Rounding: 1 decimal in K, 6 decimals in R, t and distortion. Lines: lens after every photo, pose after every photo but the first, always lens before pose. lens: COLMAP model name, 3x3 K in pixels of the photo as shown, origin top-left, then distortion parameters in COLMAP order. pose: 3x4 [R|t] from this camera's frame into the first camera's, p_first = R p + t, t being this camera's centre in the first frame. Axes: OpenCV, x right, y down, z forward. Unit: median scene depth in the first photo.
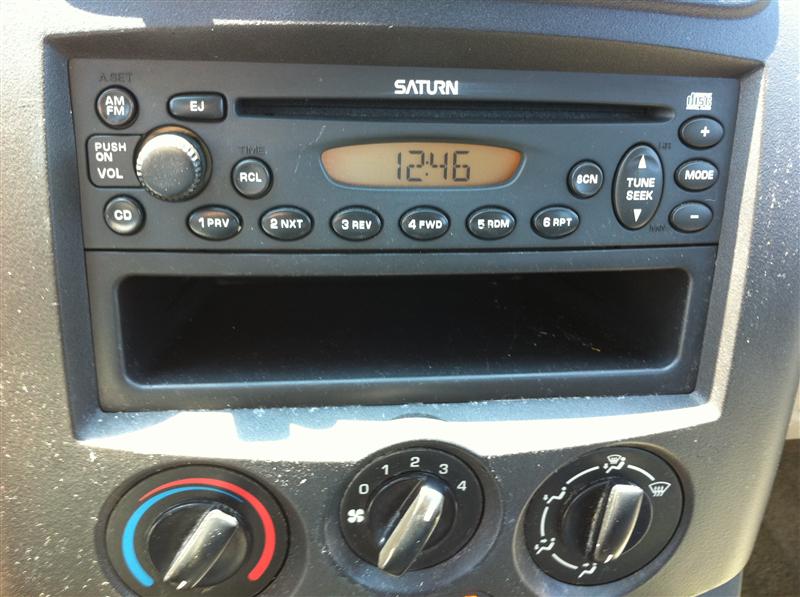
lens RADIAL K [[765.9, 0, 403.4], [0, 765.9, 300.6], [0, 0, 1]] dist [0.104757, -0.361904]
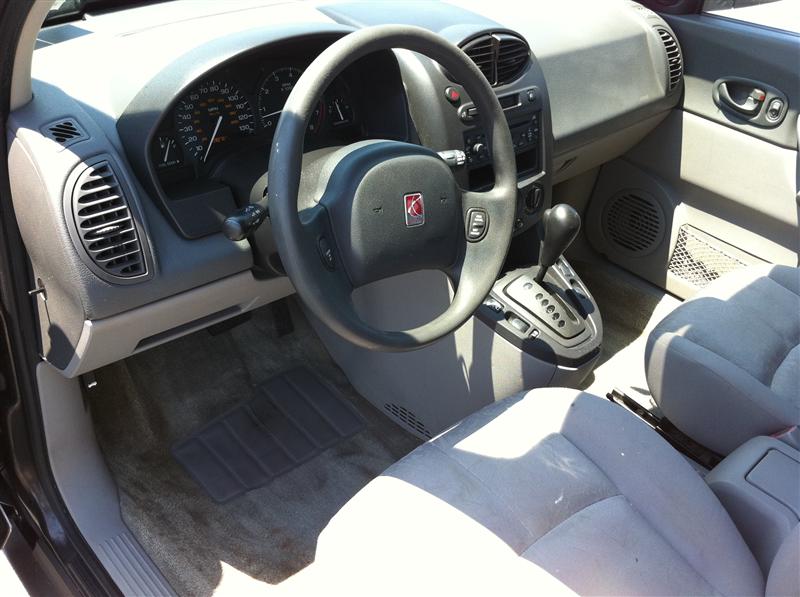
lens RADIAL K [[765.9, 0, 403.4], [0, 765.9, 300.6], [0, 0, 1]] dist [0.104757, -0.361904]
pose [[0.787203, -0.333113, 0.518986, -3.796238], [0.301743, 0.941998, 0.146937, -0.108250], [-0.537831, 0.040931, 0.842059, -3.246836]]
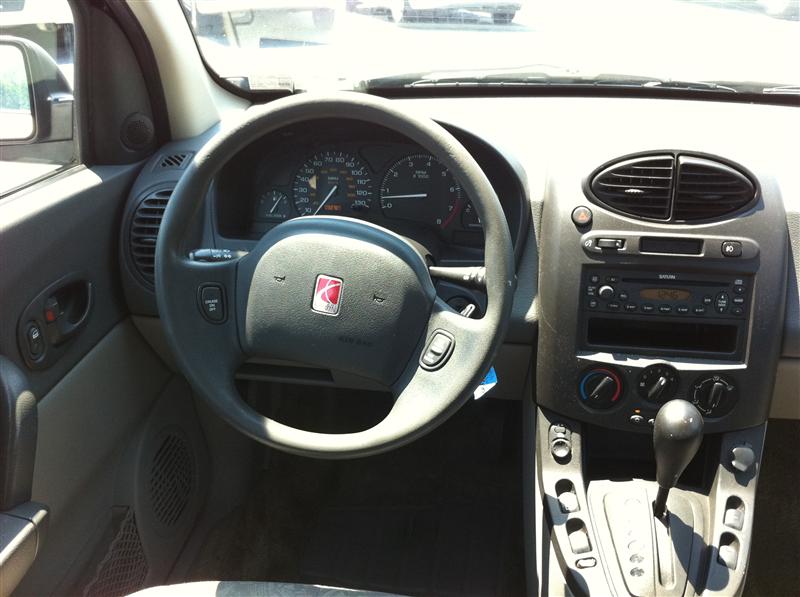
lens RADIAL K [[765.9, 0, 403.4], [0, 765.9, 300.6], [0, 0, 1]] dist [0.104757, -0.361904]
pose [[0.969915, 0.047840, -0.238696, -0.334029], [-0.084687, 0.985566, -0.146588, 0.558627], [0.228237, 0.162392, 0.959967, -3.166287]]
